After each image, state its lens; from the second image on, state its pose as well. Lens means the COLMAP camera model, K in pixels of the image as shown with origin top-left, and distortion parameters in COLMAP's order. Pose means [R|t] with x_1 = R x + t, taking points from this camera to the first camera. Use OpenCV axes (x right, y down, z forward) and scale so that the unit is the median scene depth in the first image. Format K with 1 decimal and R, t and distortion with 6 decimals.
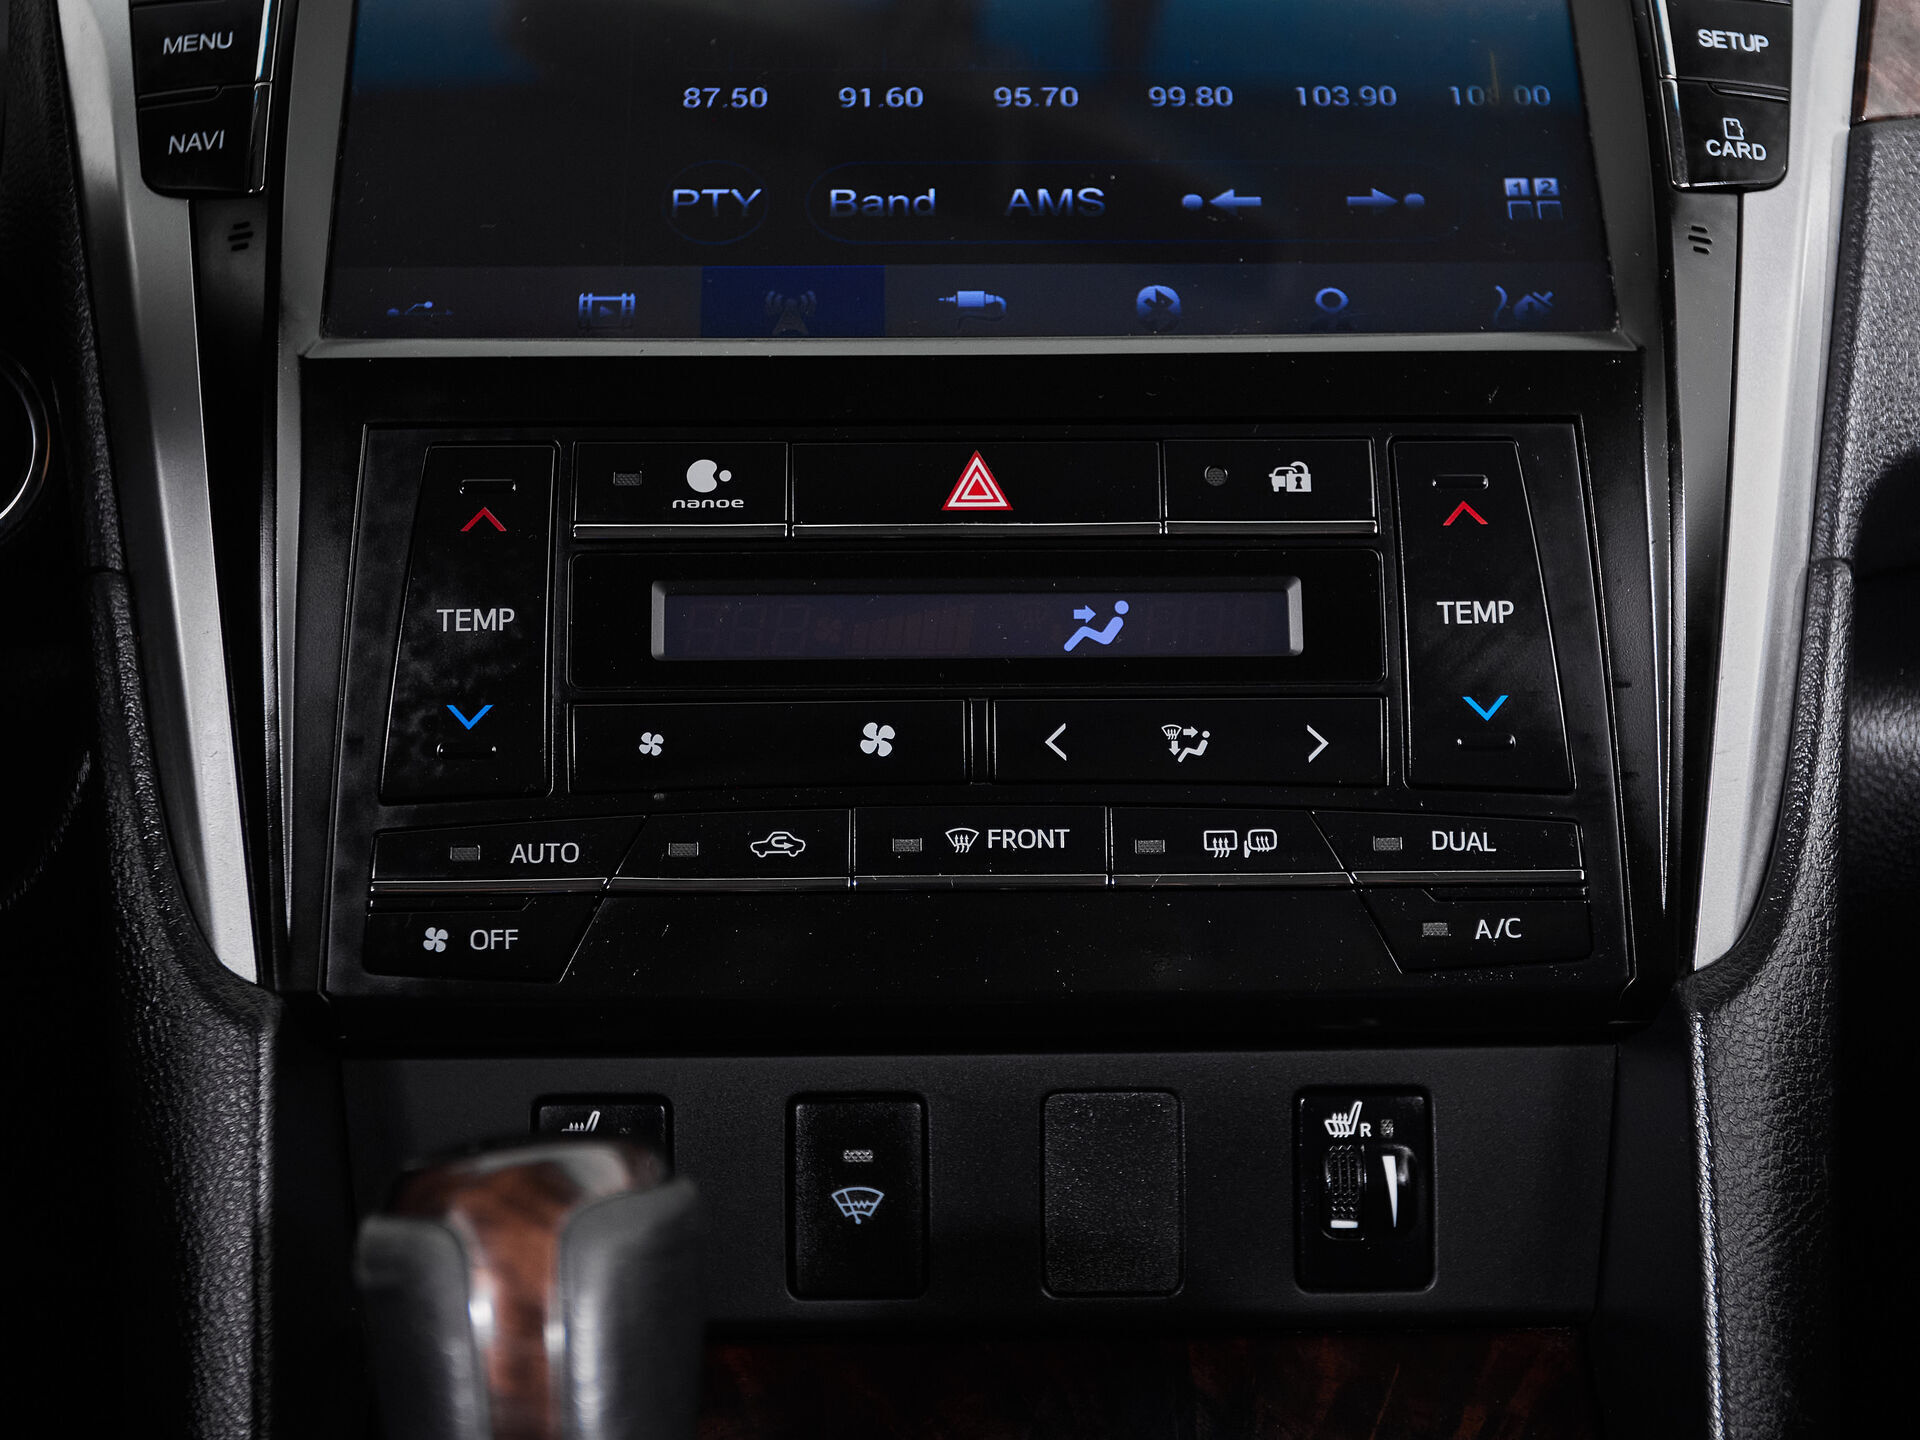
lens RADIAL K [[2420.2, 0, 914.6], [0, 2420.2, 677.3], [0, 0, 1]] dist [0.016880, 0.000000]
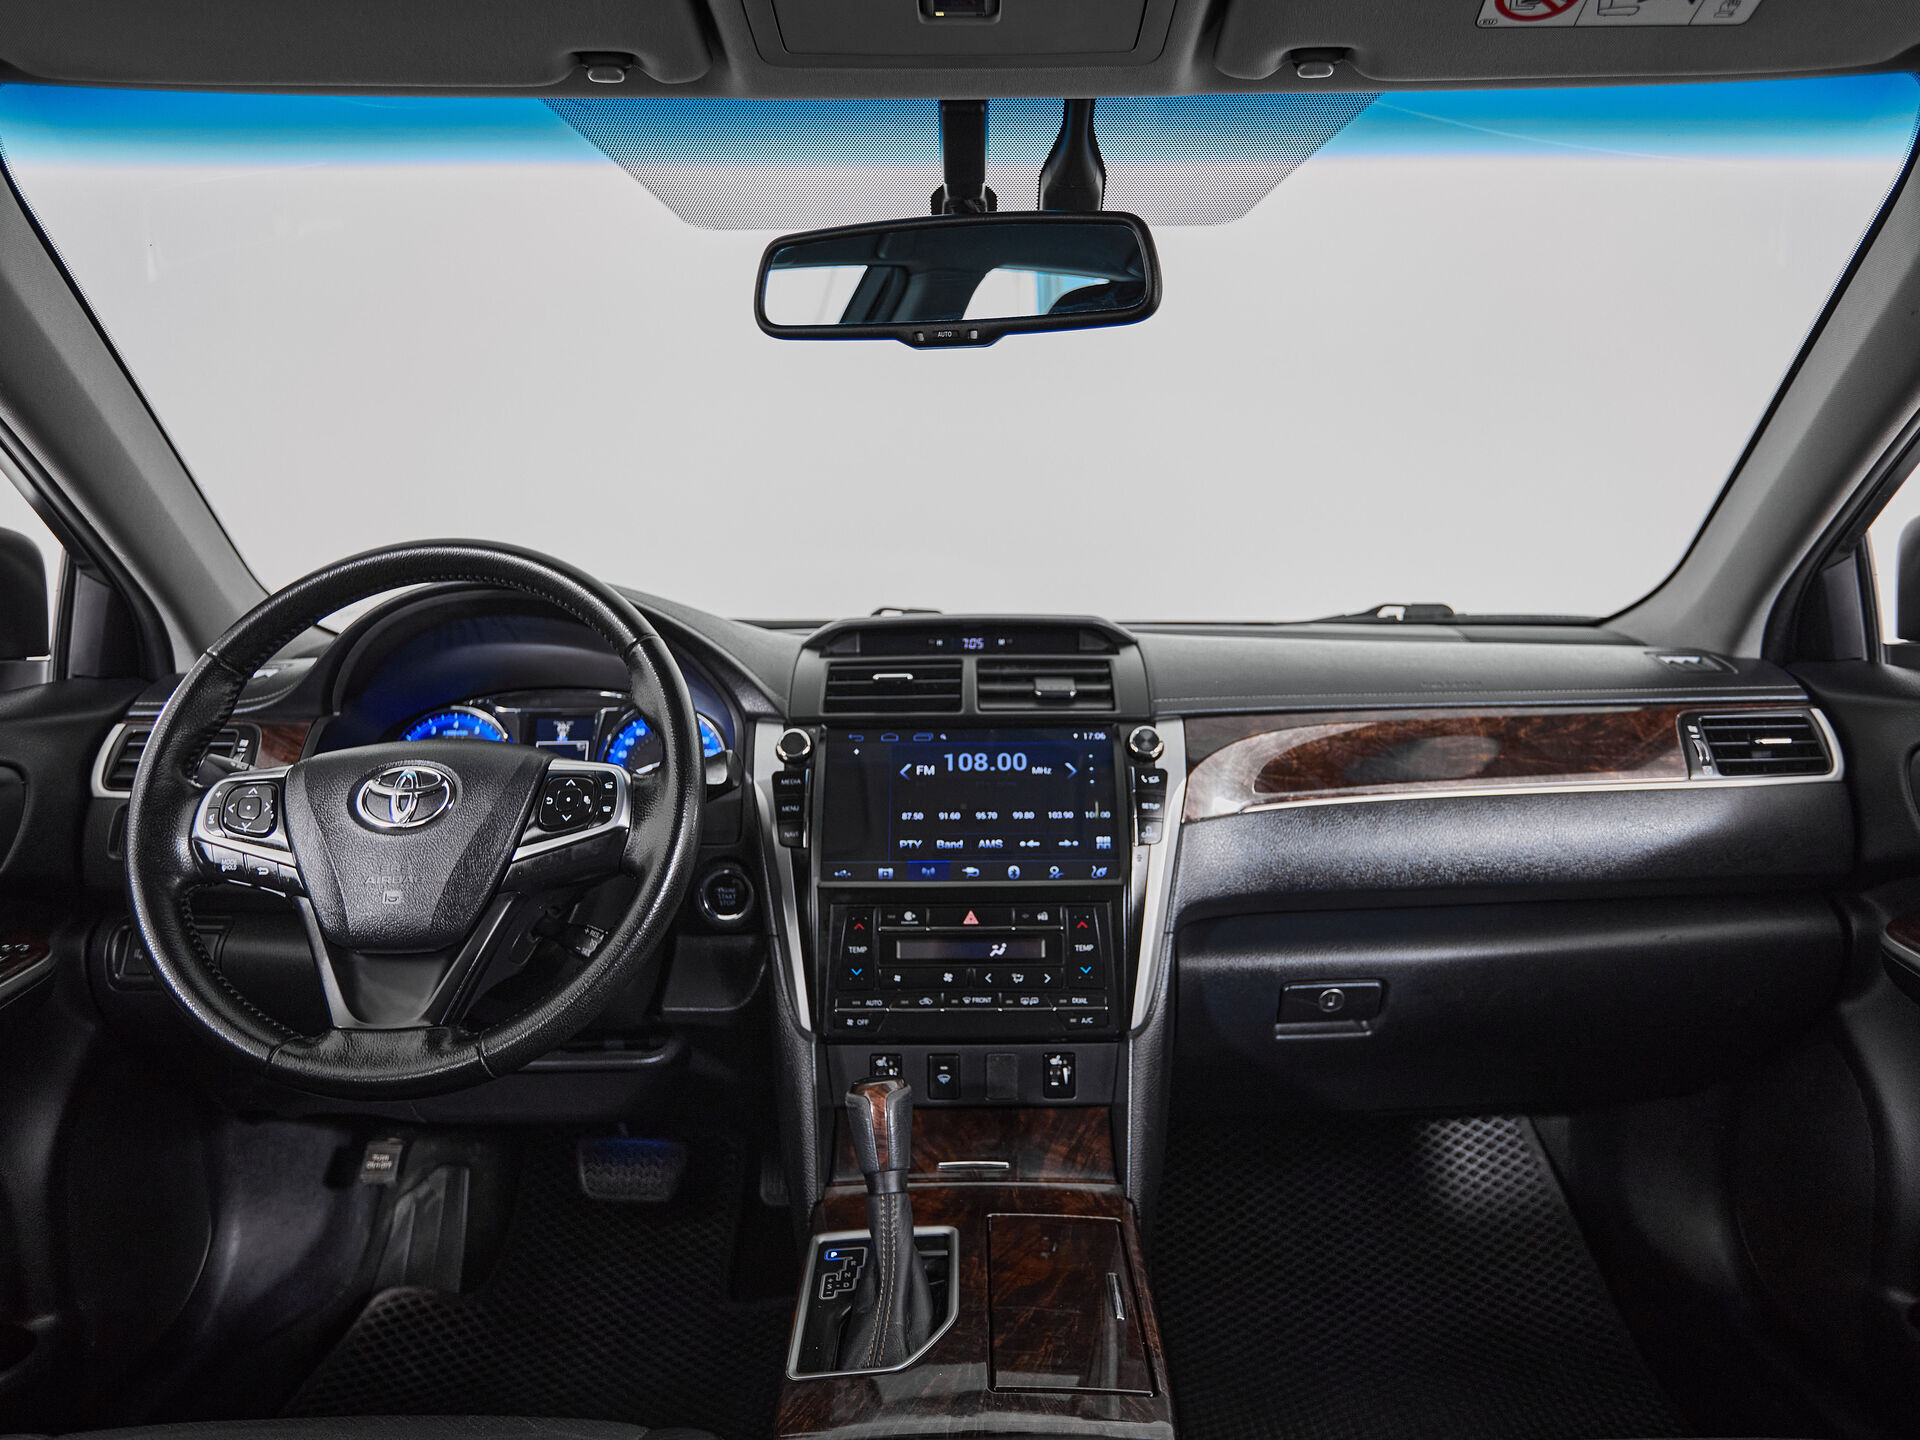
lens RADIAL K [[1345.5, 0, 973.8], [0, 1345.5, 719.1], [0, 0, 1]] dist [-0.054129, 0.039403]
pose [[0.999854, -0.001456, -0.017033, 0.073759], [0.001716, 0.999881, 0.015301, -0.480853], [0.017009, -0.015328, 0.999738, -1.444640]]
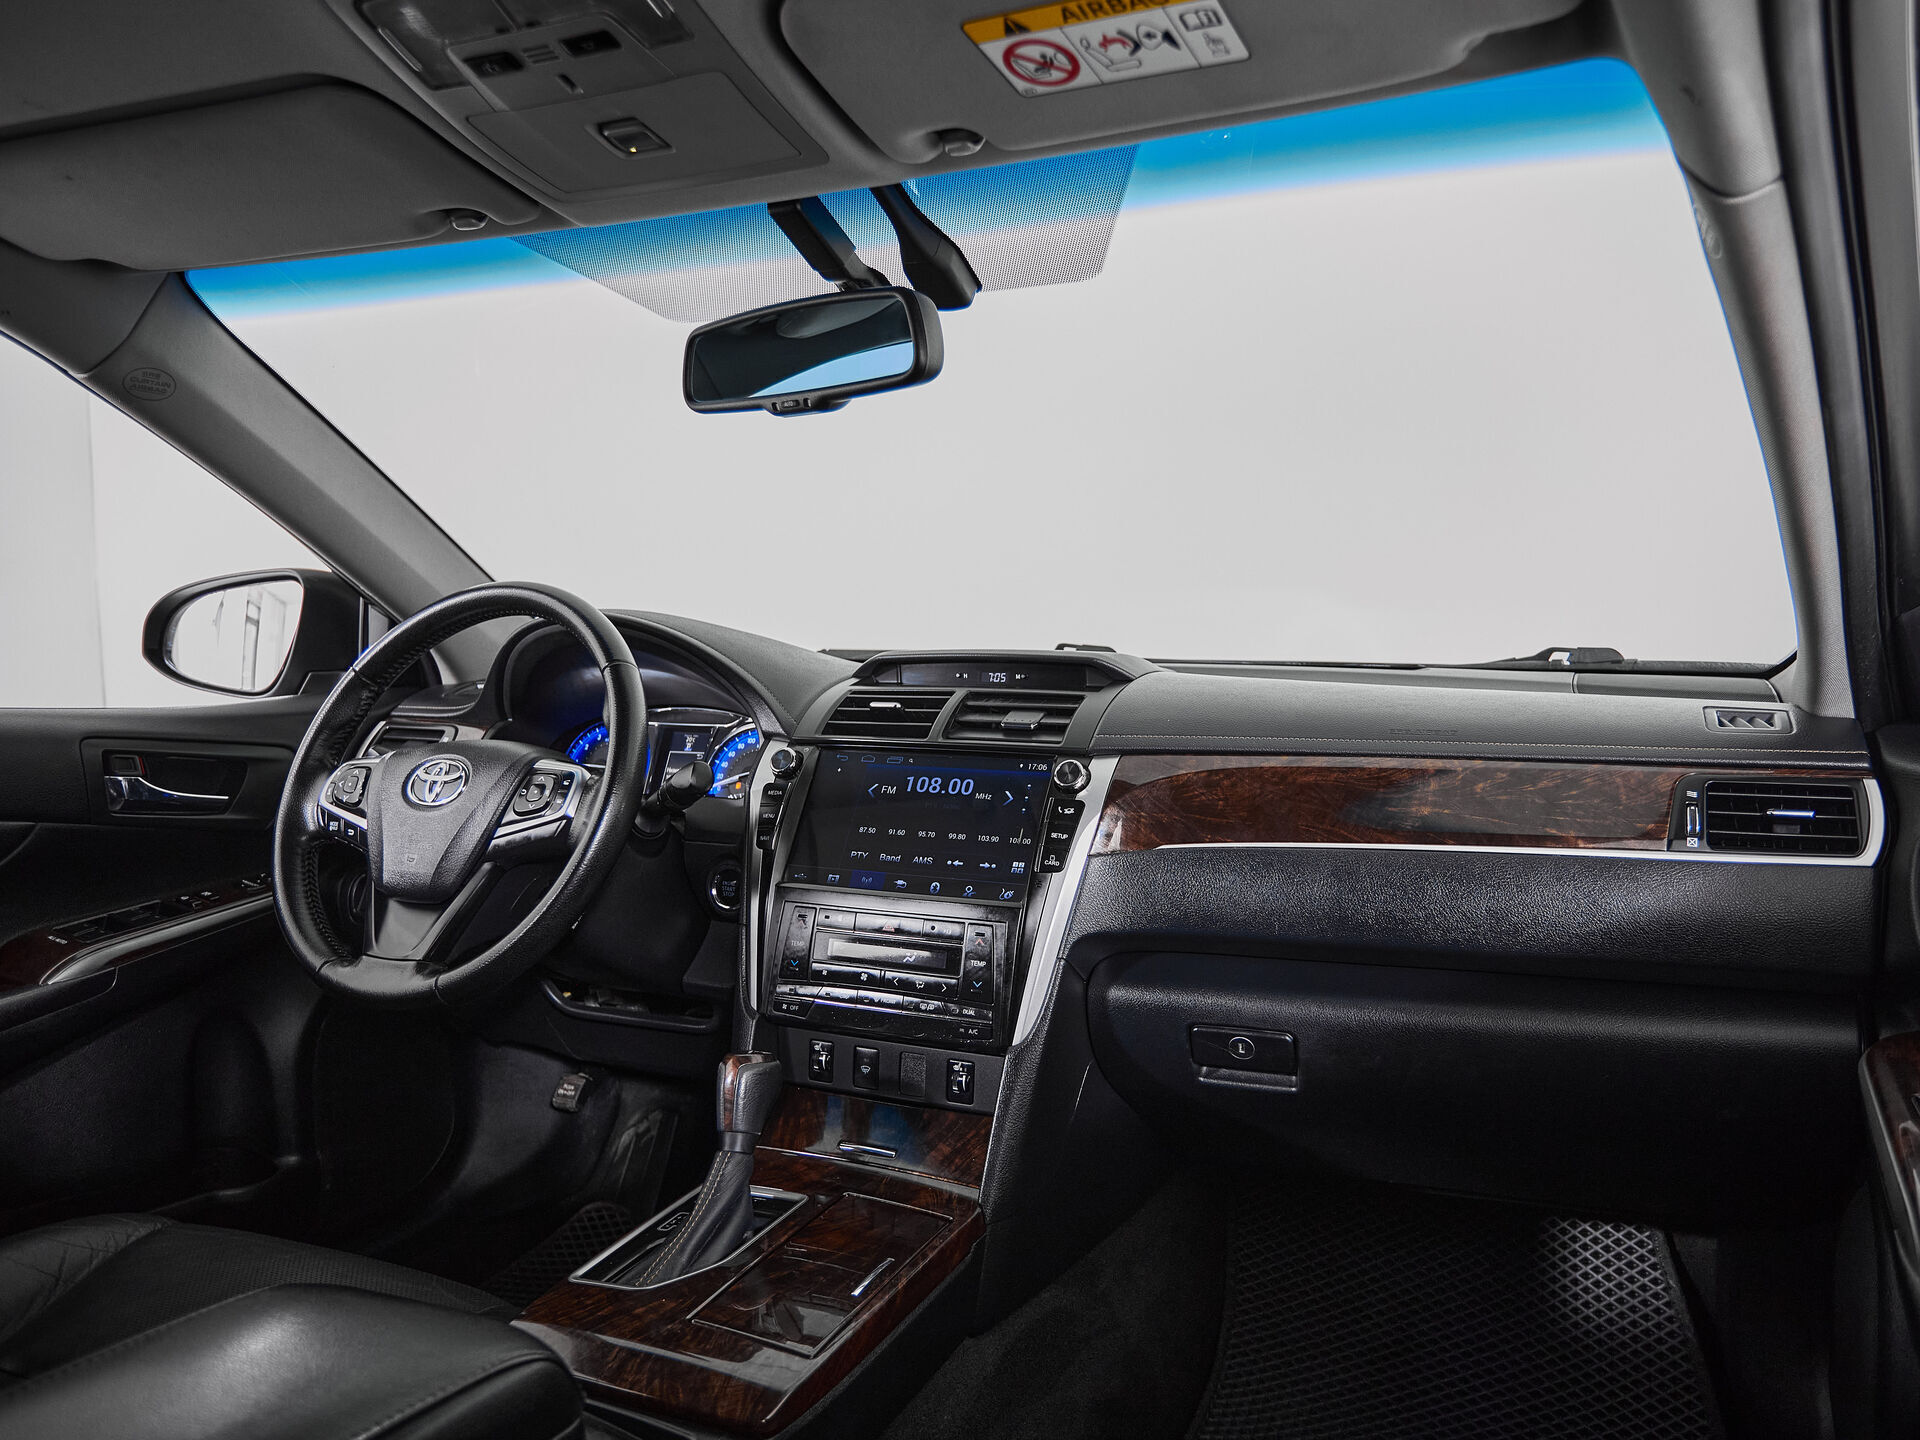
lens RADIAL K [[1345.5, 0, 1046.6], [0, 1345.5, 717.2], [0, 0, 1]] dist [-0.054129, 0.039403]
pose [[0.917268, 0.034198, -0.396799, 1.366055], [-0.040364, 0.999159, -0.007196, -0.490002], [0.396220, 0.022617, 0.917877, -1.350549]]
